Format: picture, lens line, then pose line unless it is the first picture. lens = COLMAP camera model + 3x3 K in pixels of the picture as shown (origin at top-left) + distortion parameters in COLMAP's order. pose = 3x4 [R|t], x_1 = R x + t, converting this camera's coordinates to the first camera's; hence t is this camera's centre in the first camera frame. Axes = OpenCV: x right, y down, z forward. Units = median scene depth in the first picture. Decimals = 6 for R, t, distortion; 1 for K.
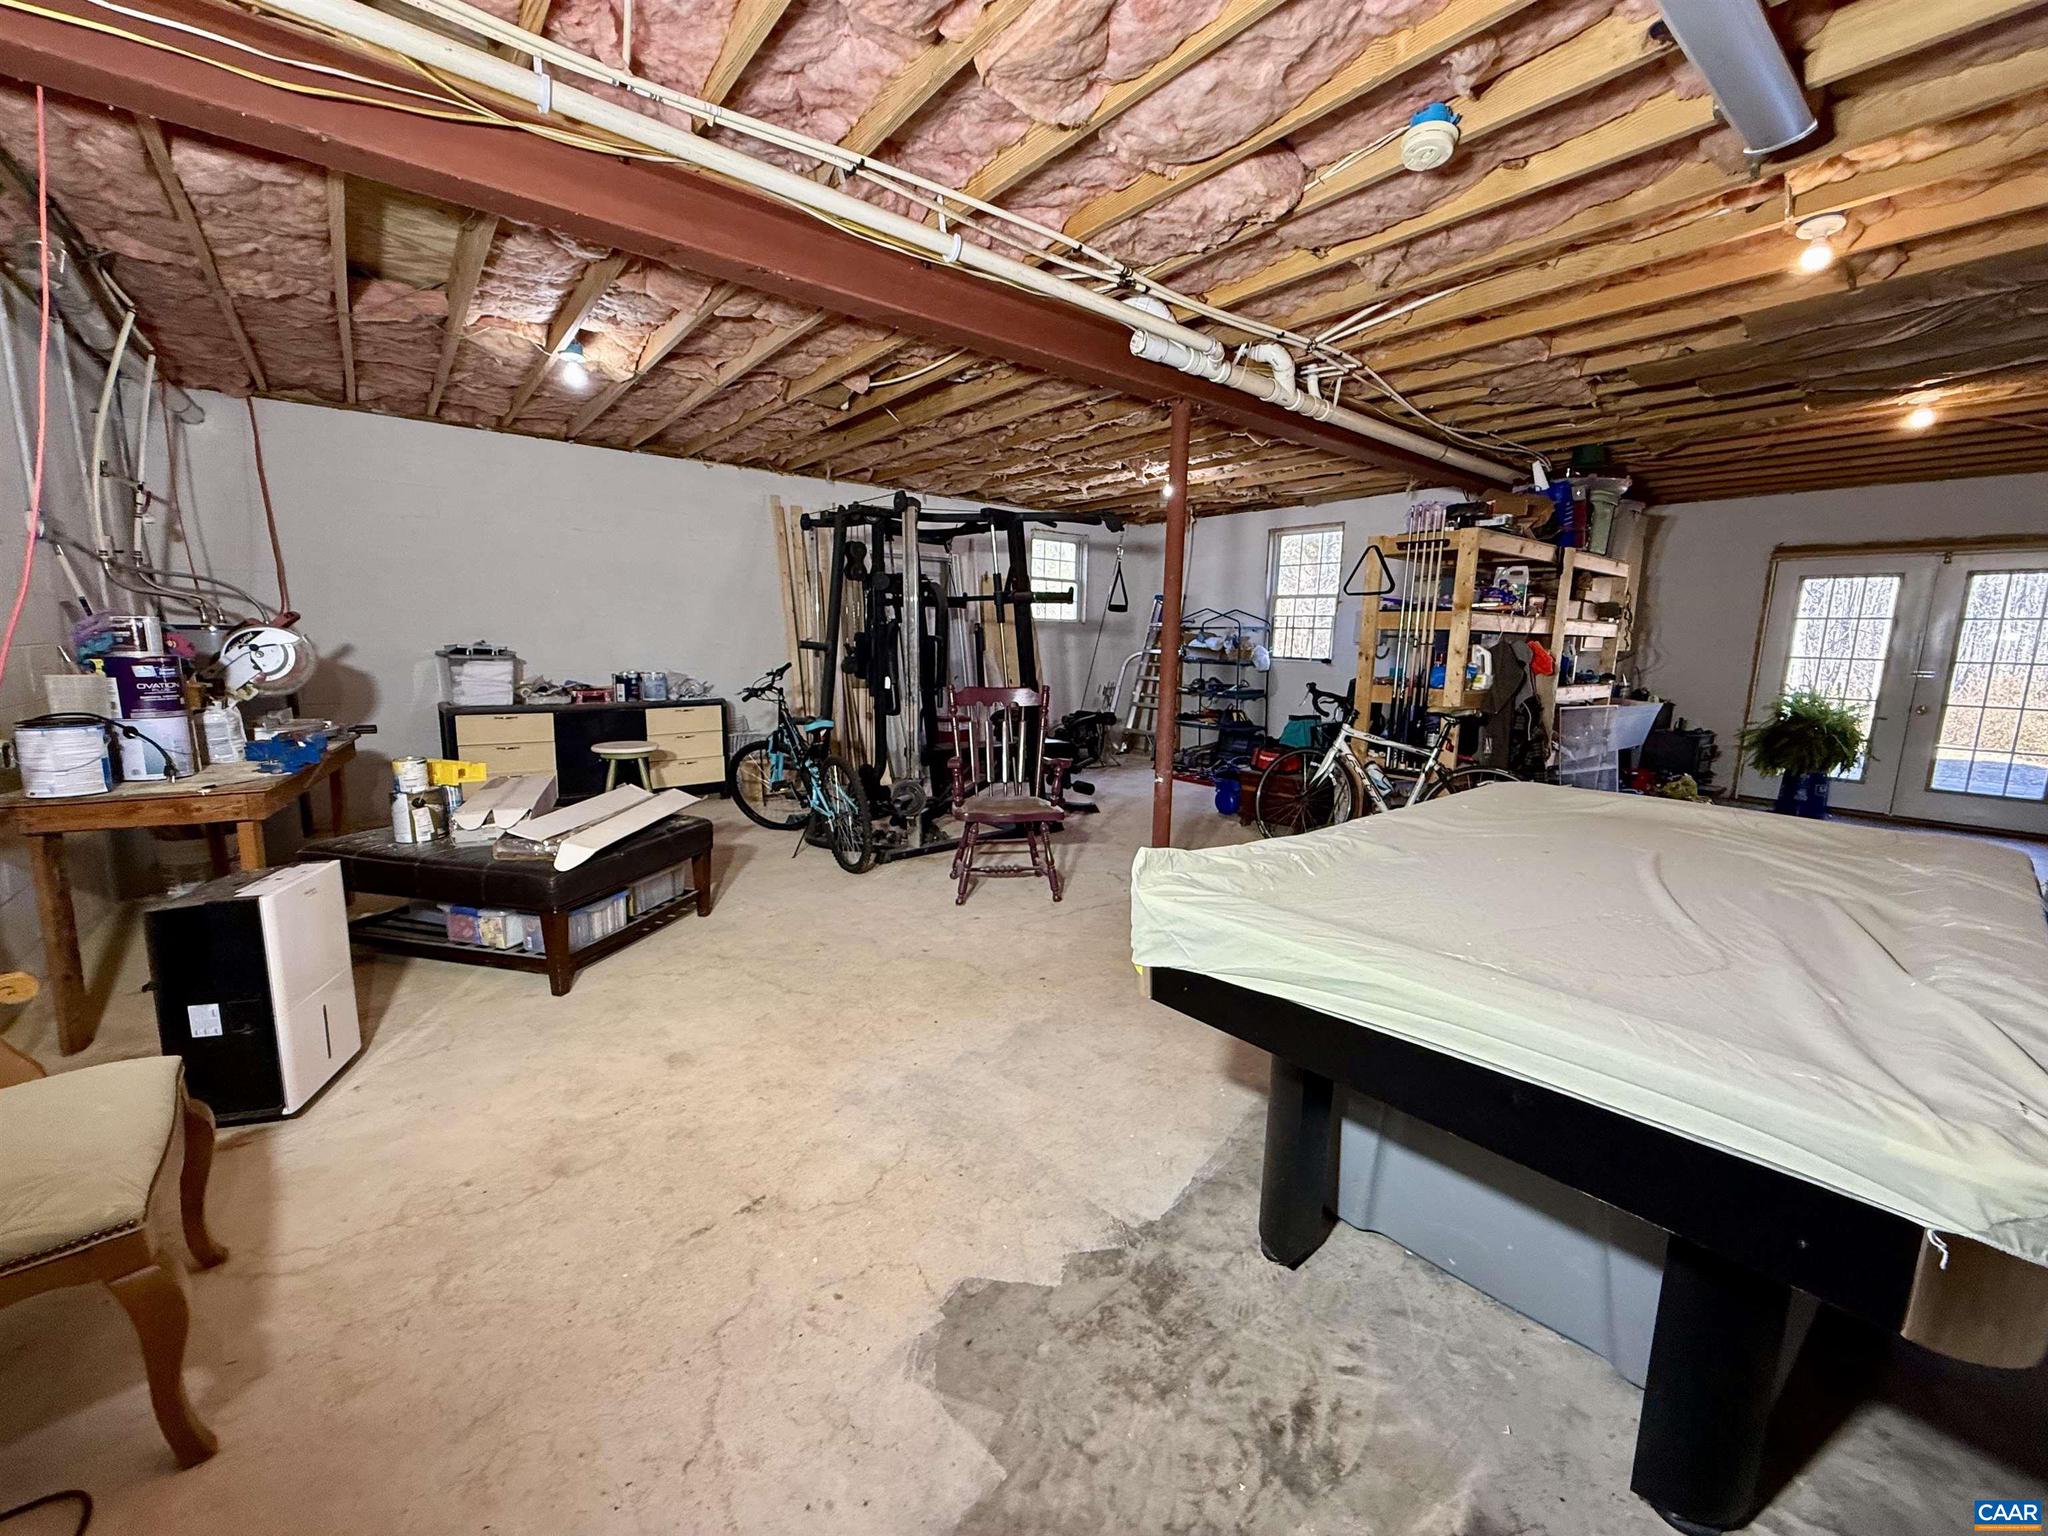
lens RADIAL K [[815.0, 0, 1020.7], [0, 815.0, 767.2], [0, 0, 1]] dist [-0.000547, 0.000297]
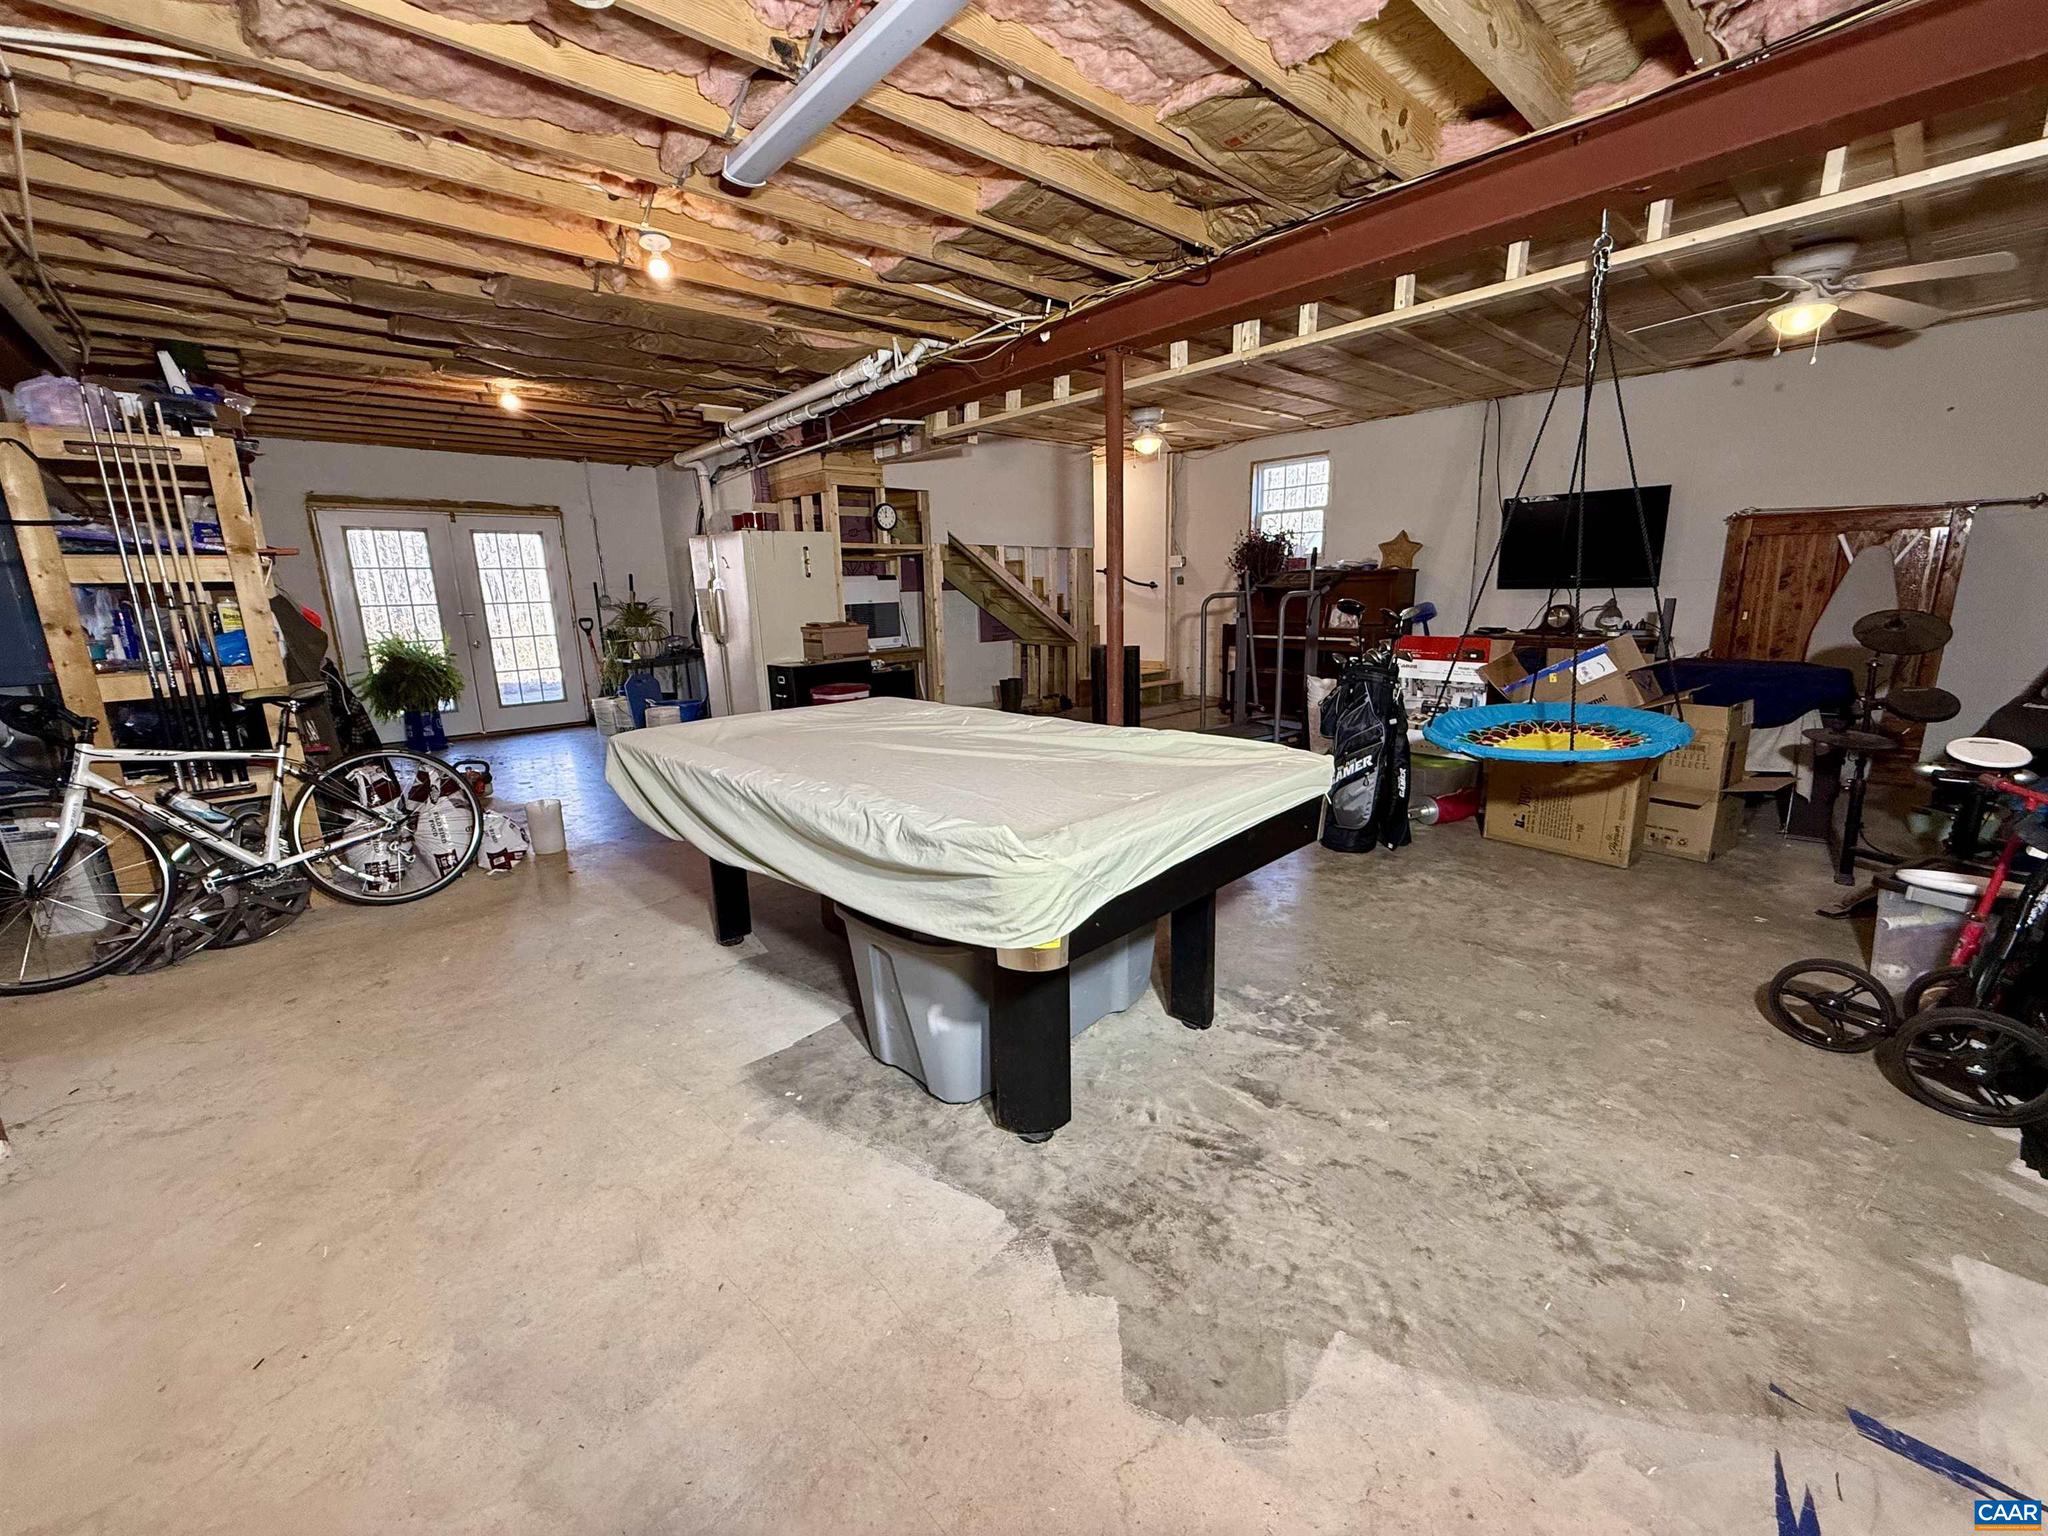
lens RADIAL K [[815.0, 0, 1020.7], [0, 815.0, 767.2], [0, 0, 1]] dist [-0.000547, 0.000297]
pose [[-0.066059, -0.235856, 0.969540, -0.604946], [0.181046, 0.952702, 0.244095, -0.151139], [-0.981254, 0.191656, -0.020234, 0.884756]]
